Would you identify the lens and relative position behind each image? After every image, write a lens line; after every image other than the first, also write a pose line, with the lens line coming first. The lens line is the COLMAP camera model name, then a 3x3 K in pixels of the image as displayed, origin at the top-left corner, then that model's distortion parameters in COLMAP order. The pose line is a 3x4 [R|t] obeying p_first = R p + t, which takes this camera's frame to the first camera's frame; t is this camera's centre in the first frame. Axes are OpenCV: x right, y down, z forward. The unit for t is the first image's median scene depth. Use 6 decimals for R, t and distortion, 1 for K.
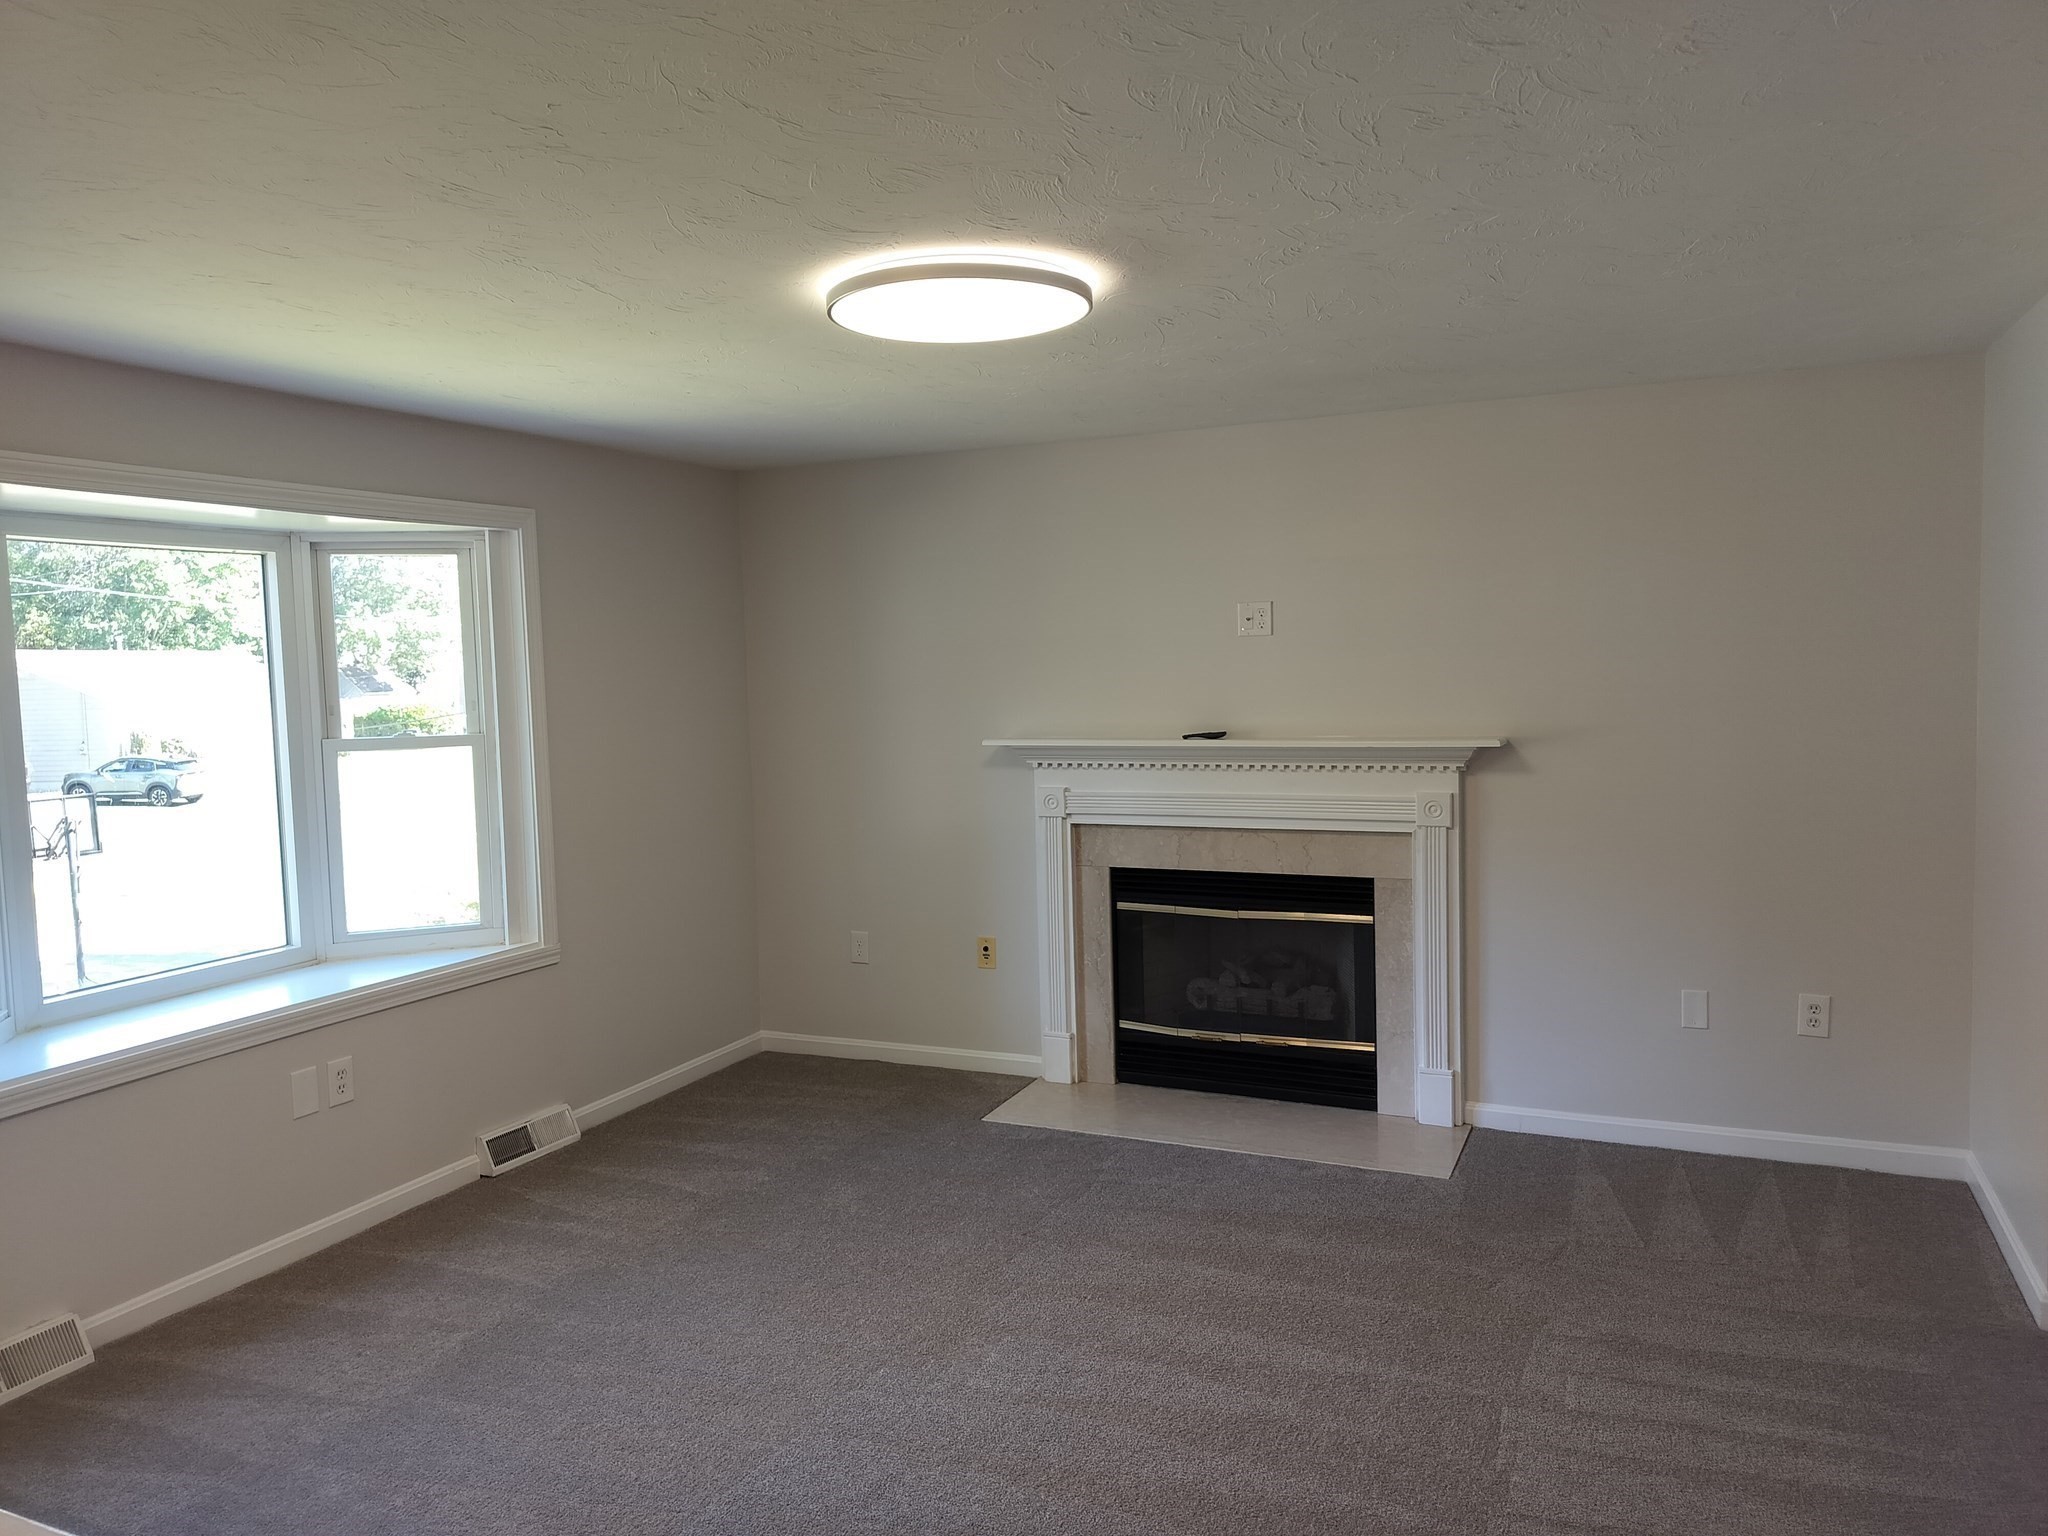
lens RADIAL K [[1459.0, 0, 1024.0], [0, 1459.0, 768.0], [0, 0, 1]] dist [0.162289, -0.265524]
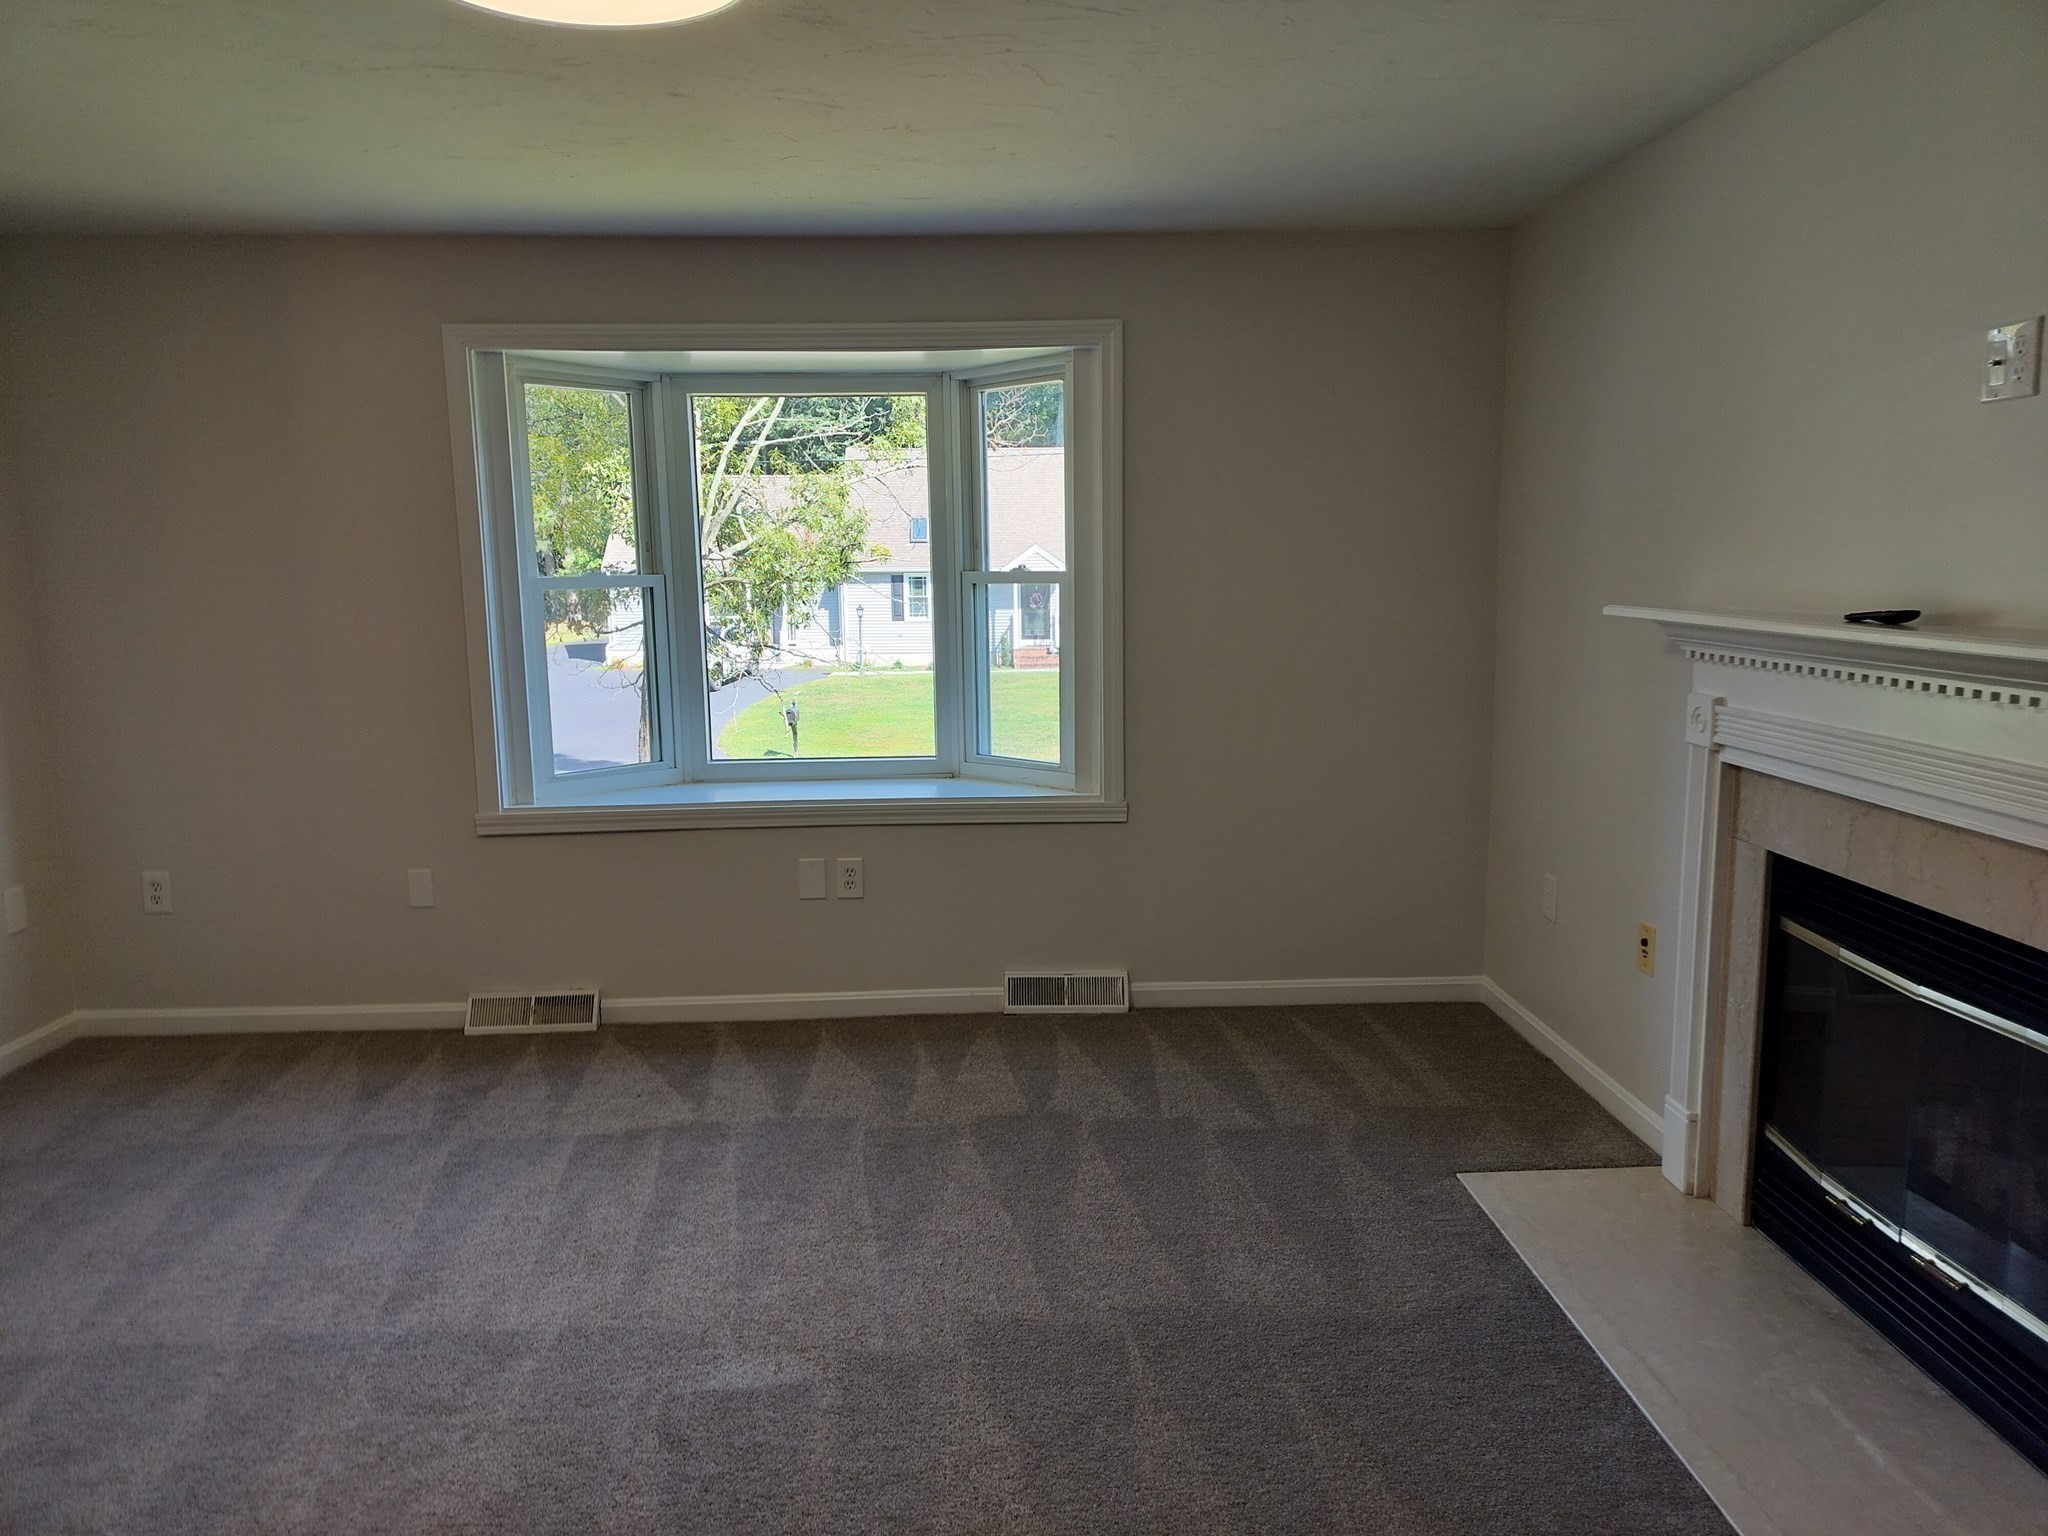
lens RADIAL K [[1421.1, 0, 1024.9], [0, 1421.1, 783.0], [0, 0, 1]] dist [0.006150, -0.000762]
pose [[0.440842, 0.160713, -0.883080, 0.461091], [-0.065564, 0.986977, 0.146892, -0.020409], [0.895187, -0.006857, 0.445638, 0.576915]]
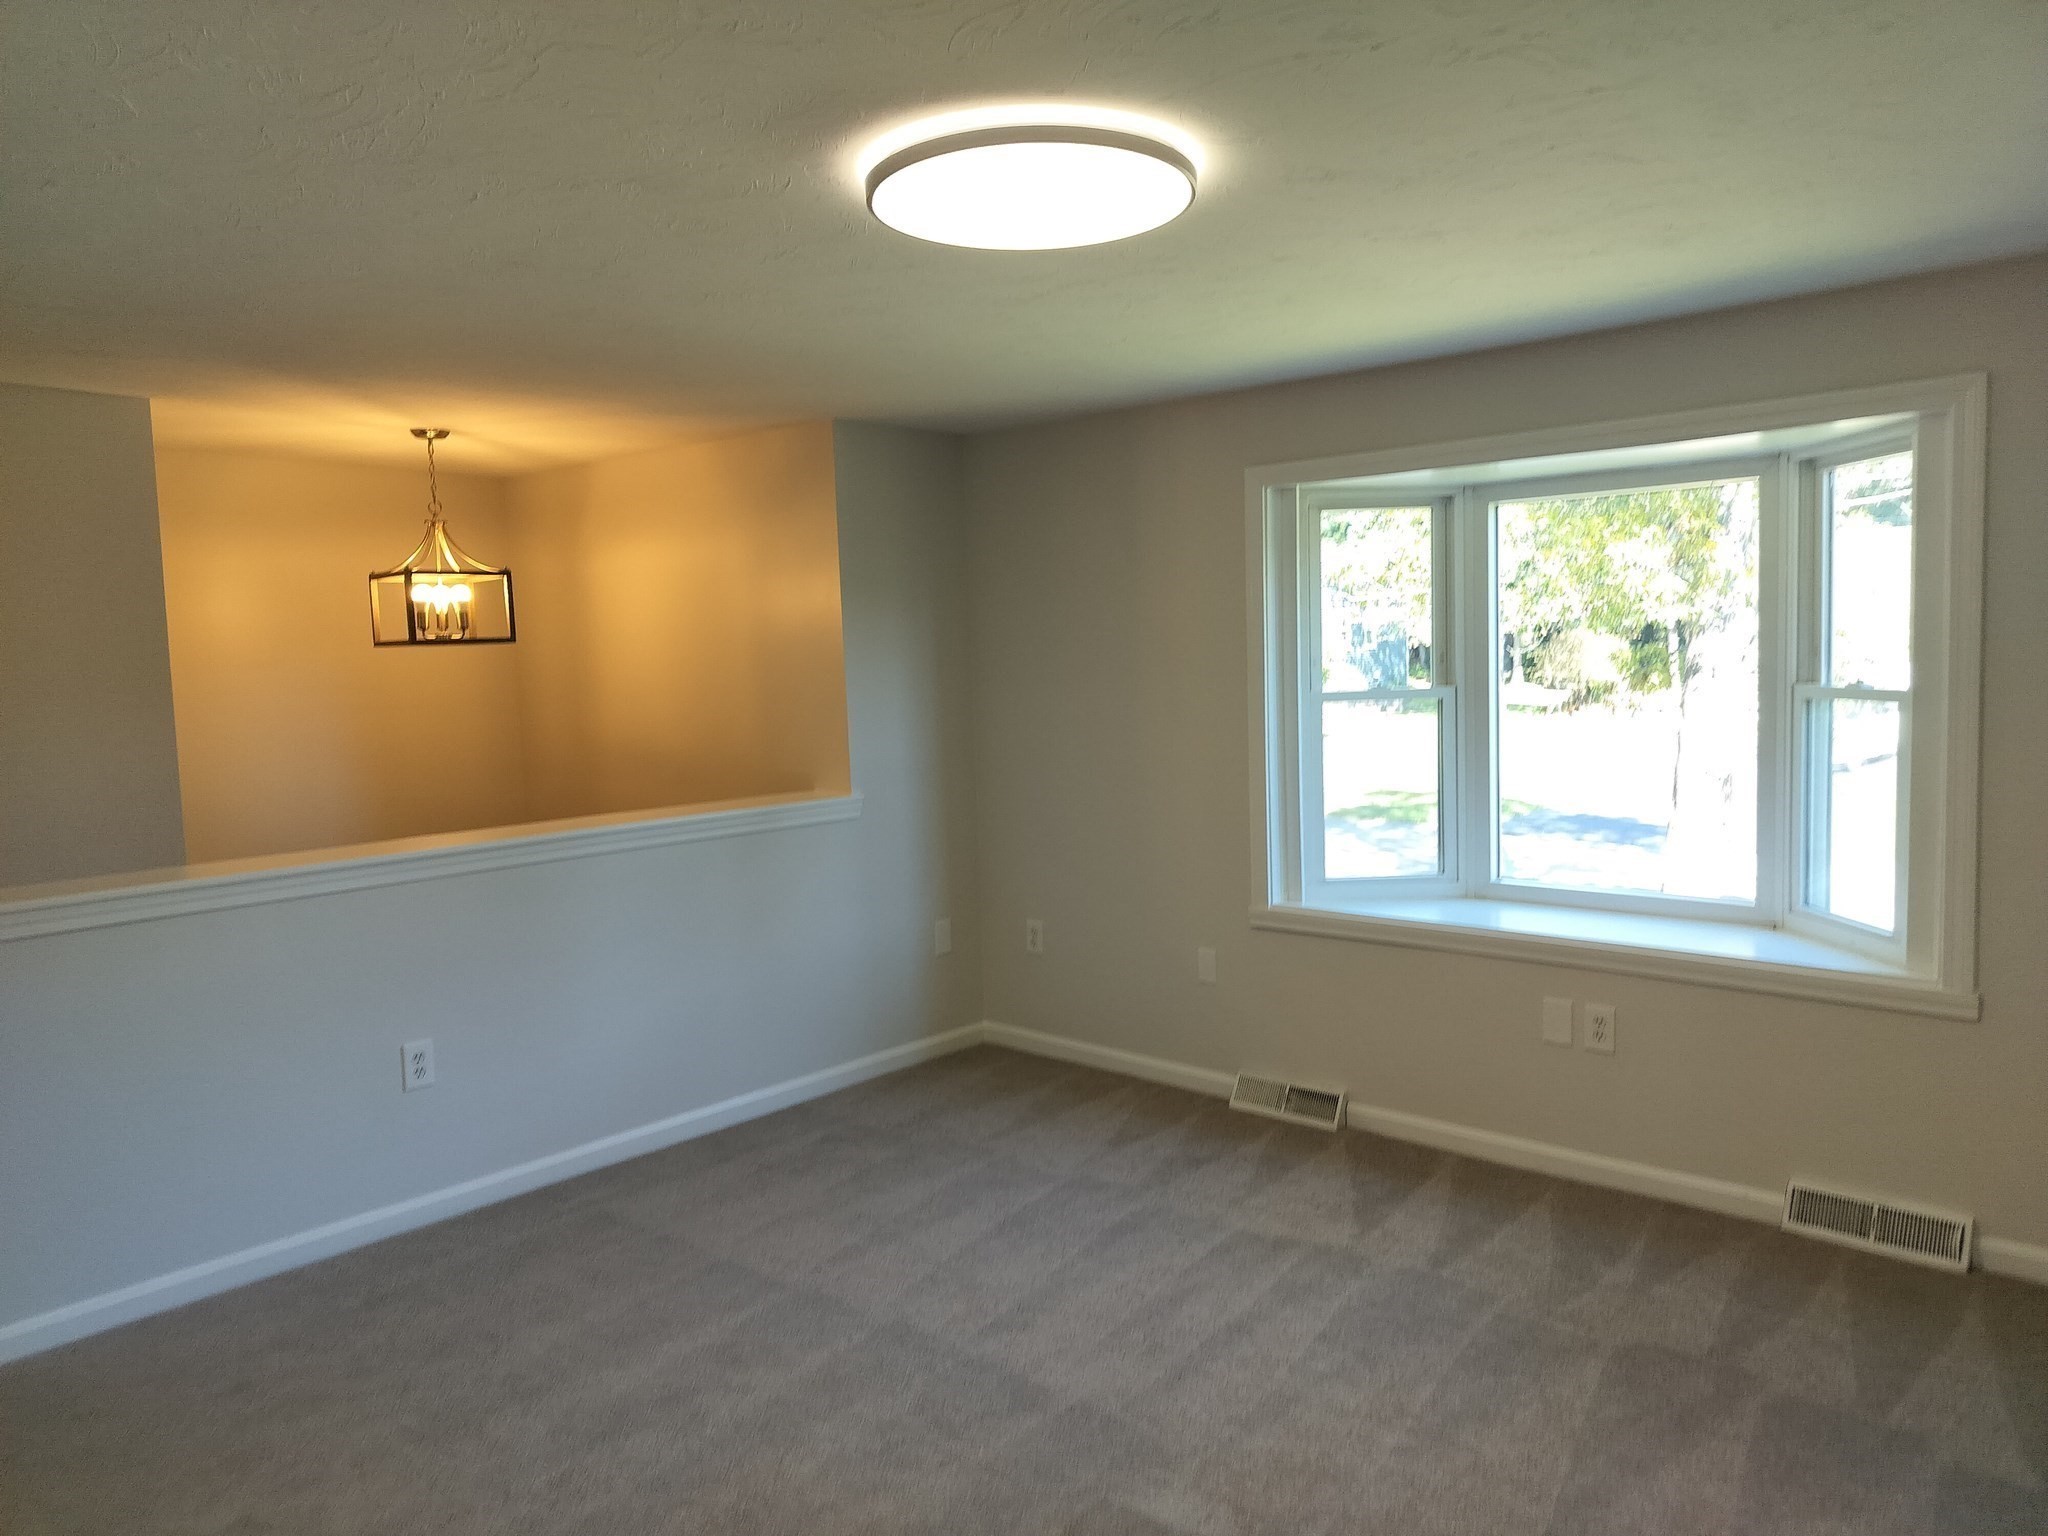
lens RADIAL K [[1417.6, 0, 1024.0], [0, 1417.6, 768.0], [0, 0, 1]] dist [0.135545, -0.147052]
pose [[-0.299117, 0.116270, -0.947106, 0.487183], [-0.035073, 0.990538, 0.132678, -0.067231], [0.953572, 0.072904, -0.292209, 0.804981]]
